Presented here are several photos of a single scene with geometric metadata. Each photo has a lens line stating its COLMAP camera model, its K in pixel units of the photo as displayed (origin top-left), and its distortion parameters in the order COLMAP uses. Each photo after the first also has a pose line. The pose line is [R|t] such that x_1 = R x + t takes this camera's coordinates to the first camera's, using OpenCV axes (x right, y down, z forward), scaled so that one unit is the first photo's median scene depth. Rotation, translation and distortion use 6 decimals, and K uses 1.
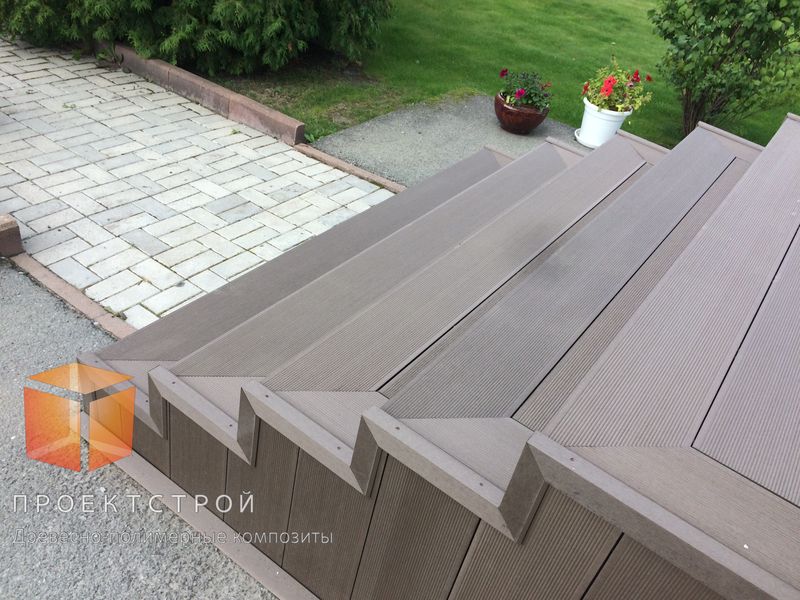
lens RADIAL K [[677.4, 0, 396.9], [0, 677.4, 303.6], [0, 0, 1]] dist [0.087687, -0.113779]
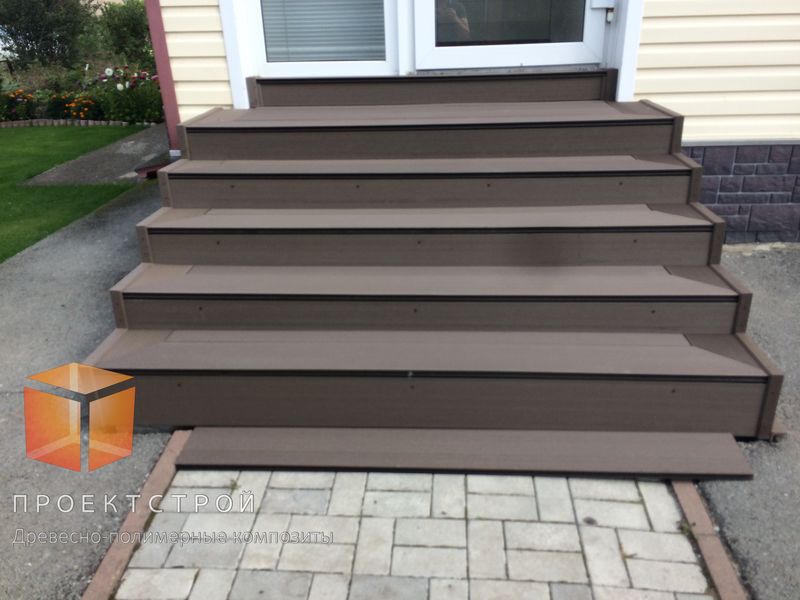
lens RADIAL K [[677.4, 0, 396.9], [0, 677.4, 303.6], [0, 0, 1]] dist [0.087687, -0.113779]
pose [[-0.531135, -0.479176, 0.698774, -0.390247], [0.464564, 0.525004, 0.713128, -0.501552], [-0.708573, 0.703393, -0.056240, 0.645710]]
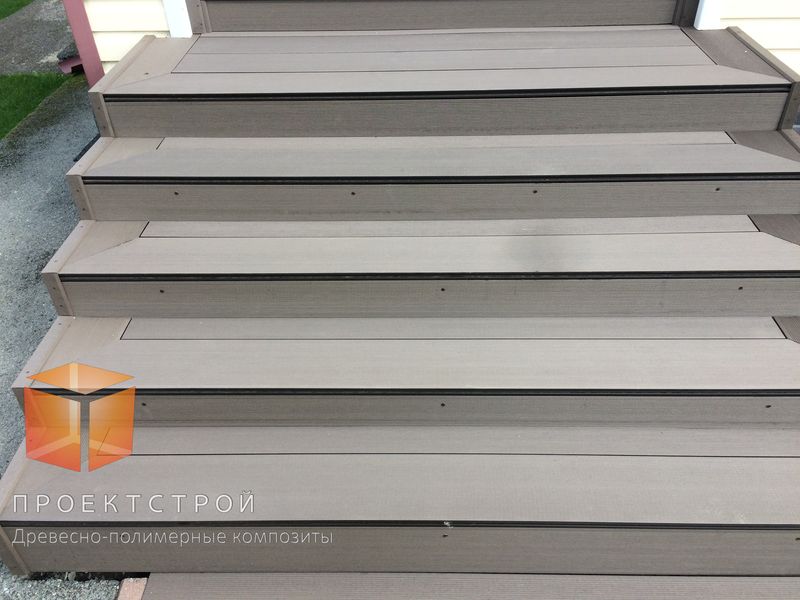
lens RADIAL K [[691.5, 0, 400.0], [0, 691.5, 300.0], [0, 0, 1]] dist [0.084669, -0.119055]
pose [[-0.565183, -0.617358, 0.547208, -0.170894], [0.442959, 0.332480, 0.832613, -0.469982], [-0.695956, 0.712970, 0.085552, 0.537338]]
